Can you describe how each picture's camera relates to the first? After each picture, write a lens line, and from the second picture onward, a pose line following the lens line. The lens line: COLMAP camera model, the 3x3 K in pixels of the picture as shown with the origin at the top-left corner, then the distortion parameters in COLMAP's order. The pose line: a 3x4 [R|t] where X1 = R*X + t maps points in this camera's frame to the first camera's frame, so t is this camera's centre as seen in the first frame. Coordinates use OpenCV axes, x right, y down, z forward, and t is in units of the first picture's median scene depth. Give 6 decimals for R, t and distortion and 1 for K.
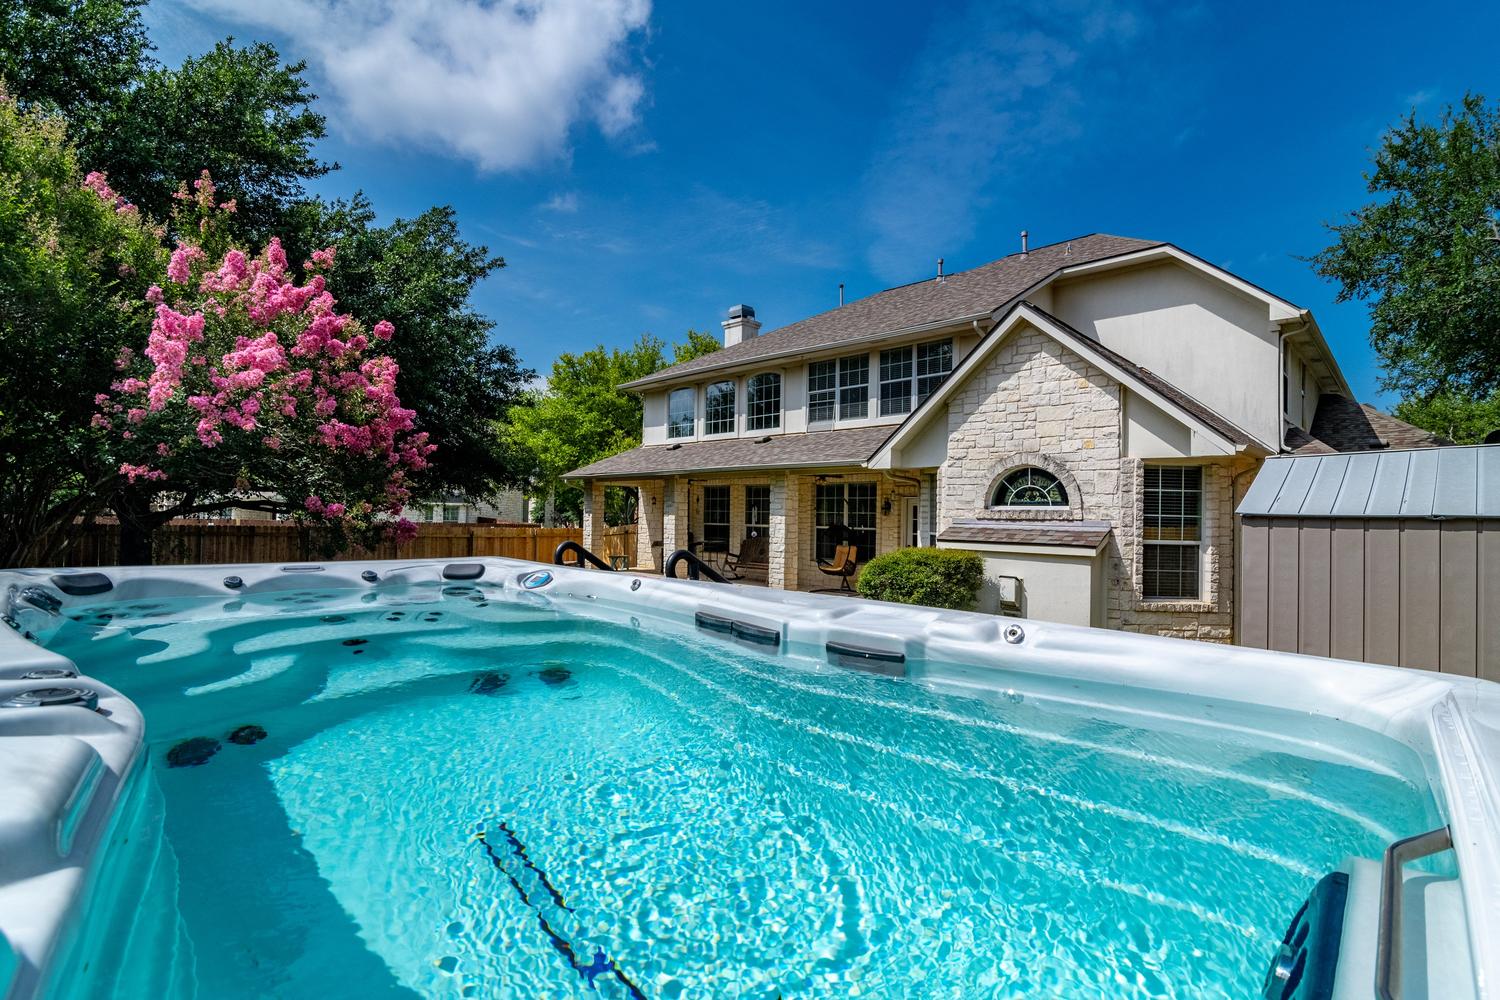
lens RADIAL K [[704.9, 0, 756.9], [0, 704.9, 511.1], [0, 0, 1]] dist [-0.011182, -0.000348]
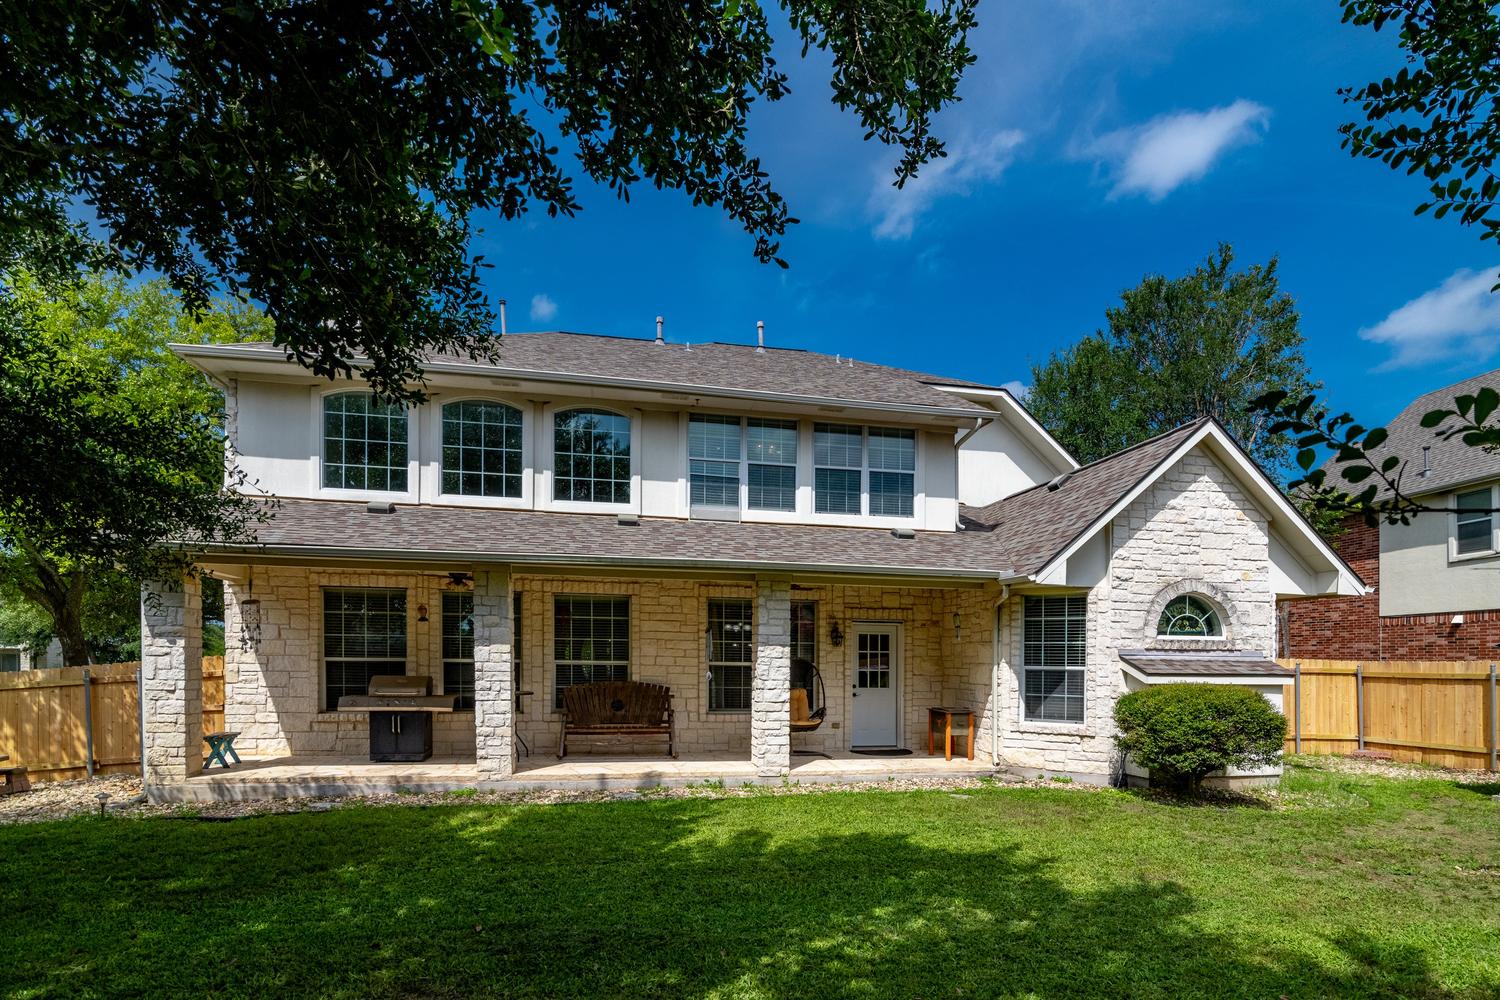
lens RADIAL K [[763.0, 0, 734.1], [0, 763.0, 658.6], [0, 0, 1]] dist [-0.003495, -0.000440]
pose [[0.566322, -0.008829, 0.824137, -0.569832], [-0.006656, 0.999861, 0.015286, 0.008211], [-0.824158, -0.014142, 0.566184, 0.654390]]
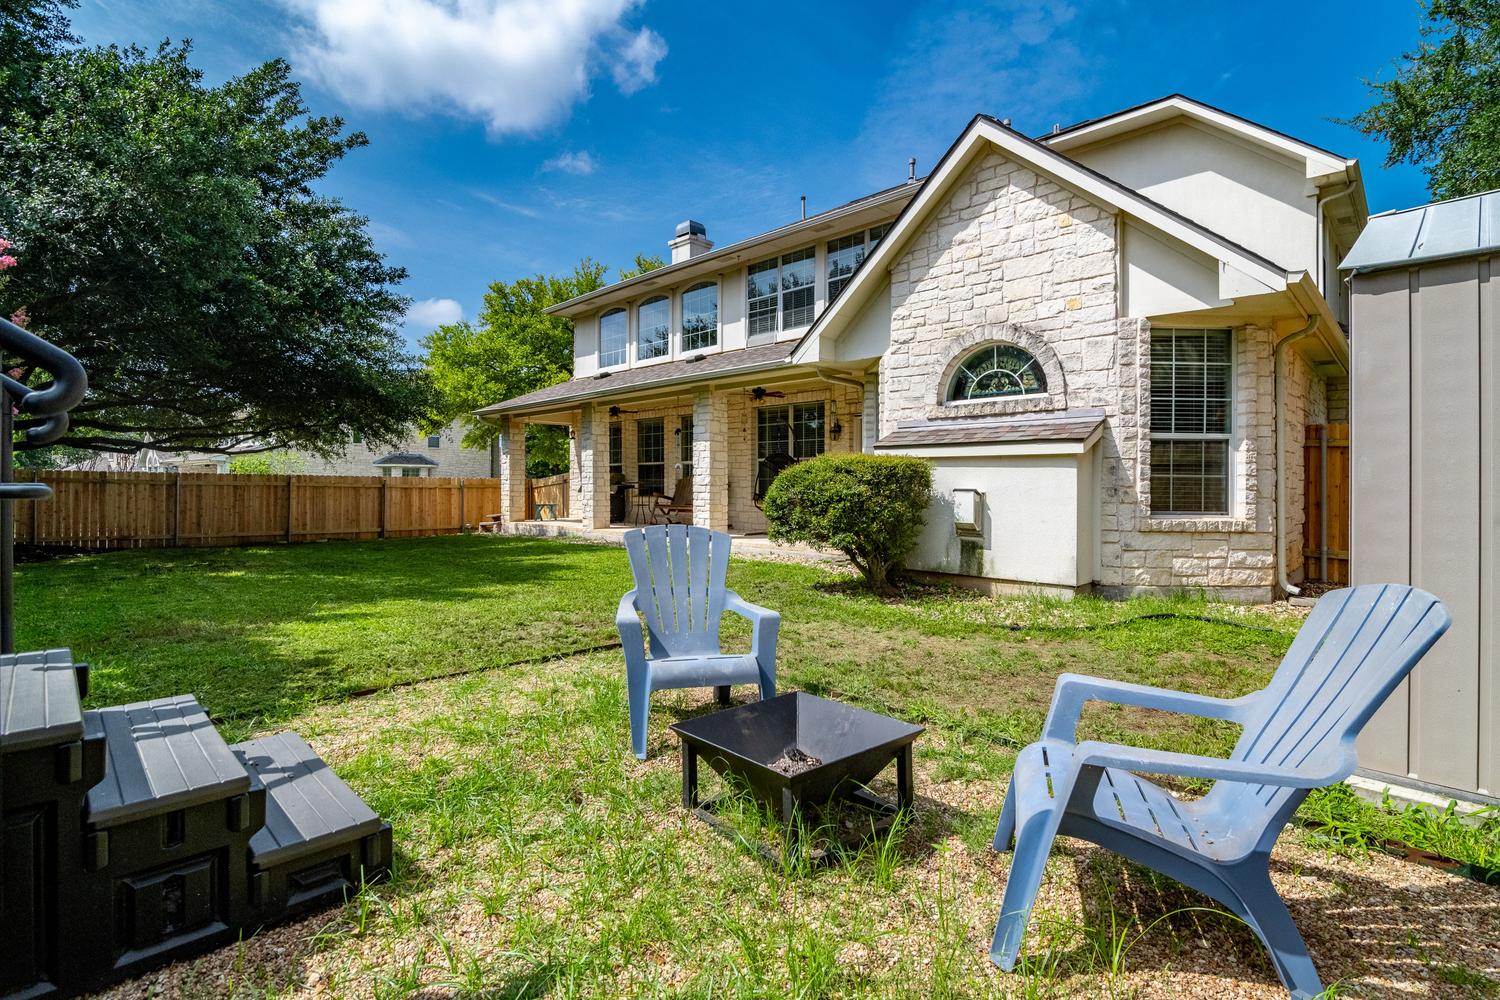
lens RADIAL K [[704.9, 0, 757.1], [0, 704.9, 490.3], [0, 0, 1]] dist [-0.011182, -0.000348]
pose [[0.999890, -0.014577, -0.002825, 0.097066], [0.014613, 0.999808, 0.013046, 0.054839], [0.002634, -0.013085, 0.999911, 0.182581]]
